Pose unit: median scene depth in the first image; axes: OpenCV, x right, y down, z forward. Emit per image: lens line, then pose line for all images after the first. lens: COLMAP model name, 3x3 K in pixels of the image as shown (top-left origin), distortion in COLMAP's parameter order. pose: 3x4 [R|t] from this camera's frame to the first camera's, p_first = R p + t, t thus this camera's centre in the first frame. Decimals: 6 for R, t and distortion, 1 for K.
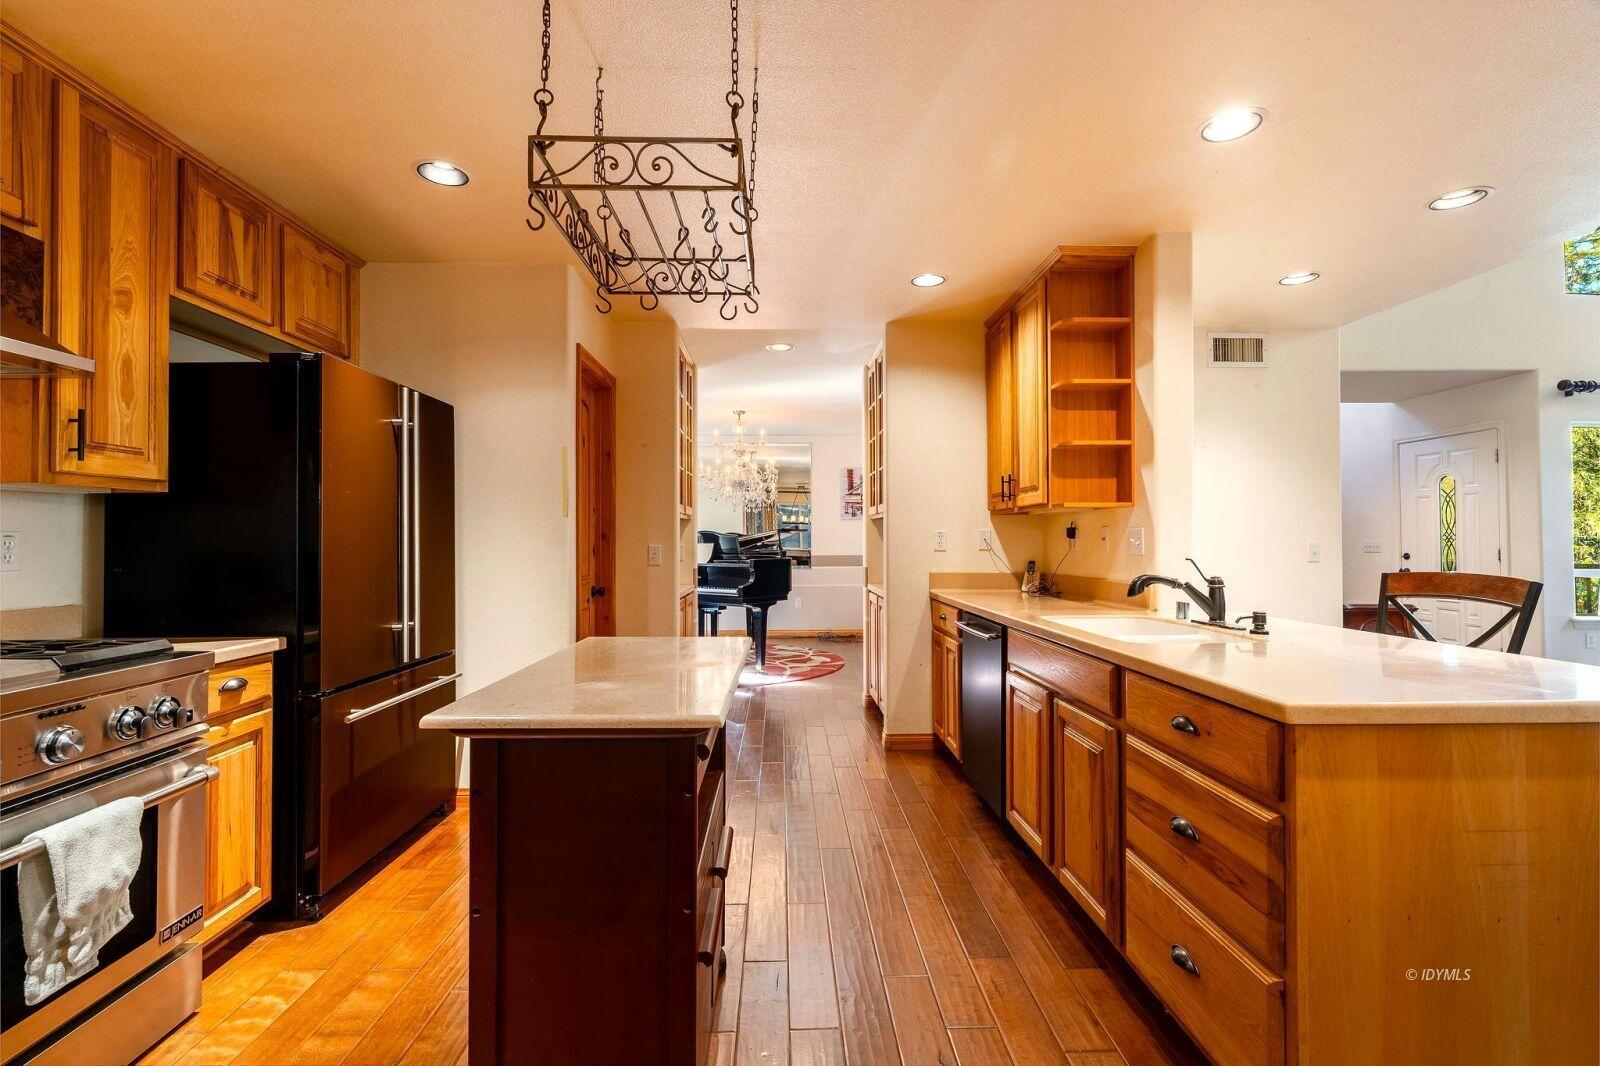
lens RADIAL K [[717.7, 0, 799.7], [0, 717.7, 534.8], [0, 0, 1]] dist [-0.004687, 0.002383]
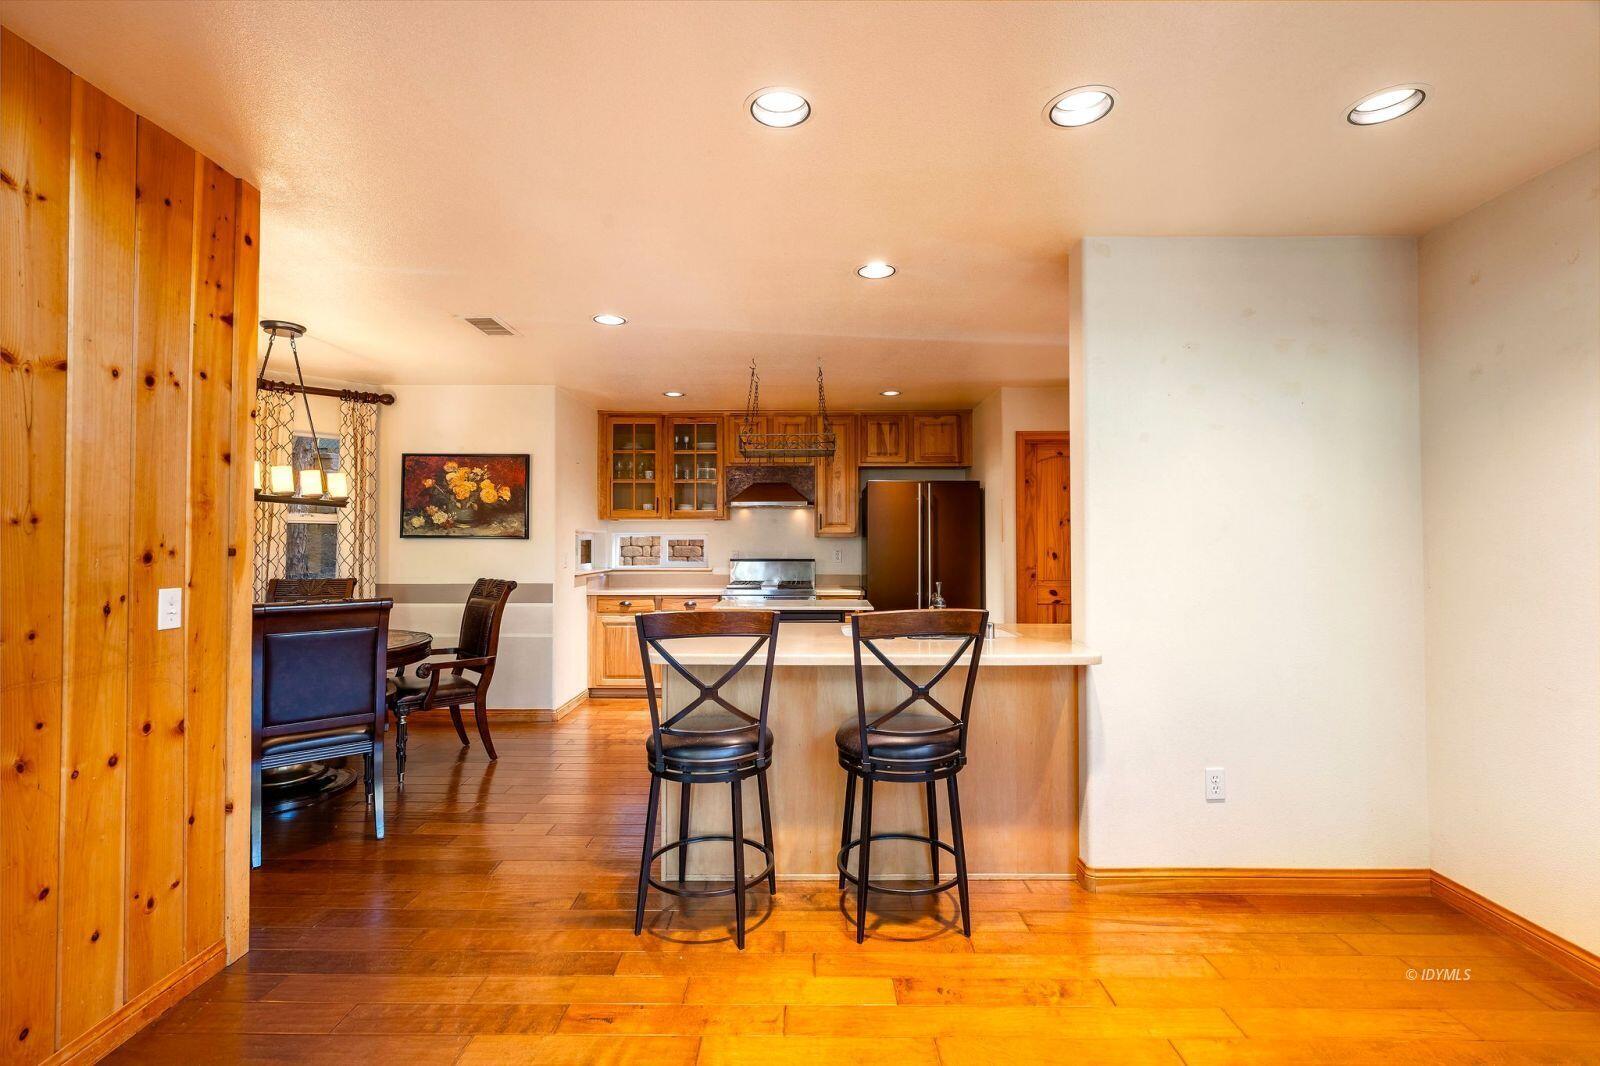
lens RADIAL K [[717.7, 0, 792.0], [0, 717.7, 532.2], [0, 0, 1]] dist [-0.004687, 0.002383]
pose [[-0.052745, -0.010862, -0.998549, 1.733959], [0.007845, 0.999905, -0.011291, -0.041072], [0.998577, -0.008429, -0.052655, 0.789687]]
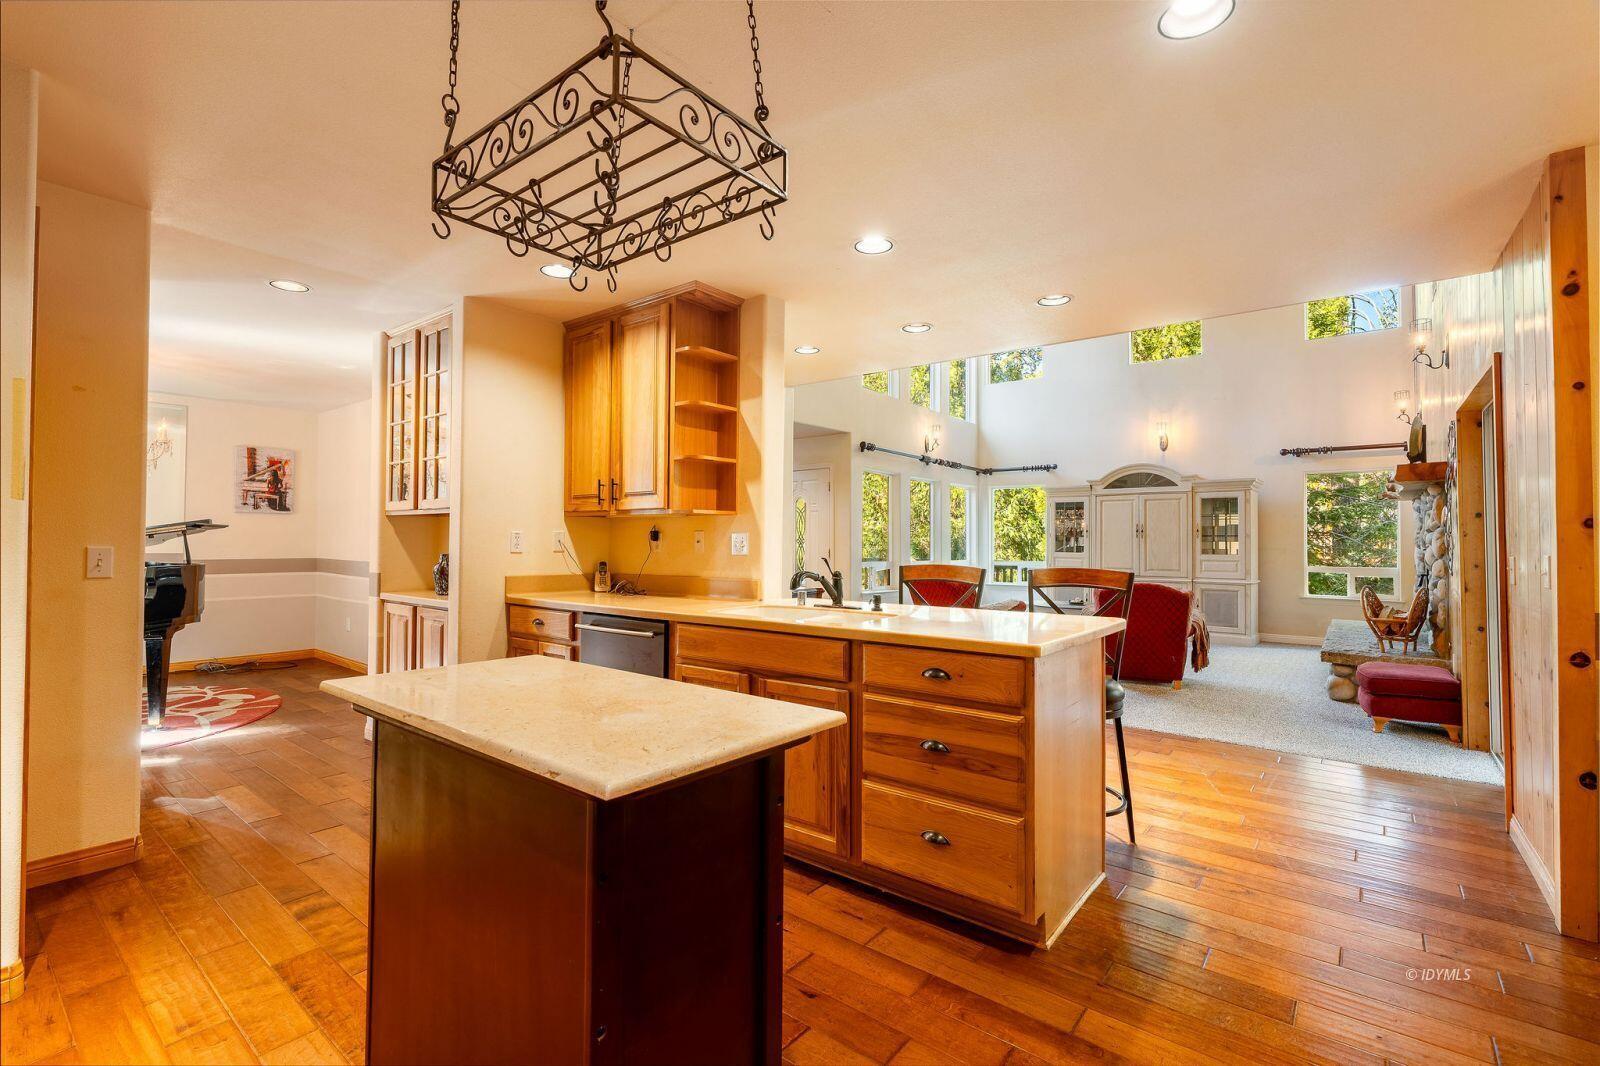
lens RADIAL K [[717.7, 0, 798.9], [0, 717.7, 534.2], [0, 0, 1]] dist [-0.004687, 0.002383]
pose [[0.648435, 0.013464, 0.761151, -0.461903], [-0.012320, 0.999898, -0.007191, 0.000428], [-0.761170, -0.004715, 0.648535, 0.178925]]
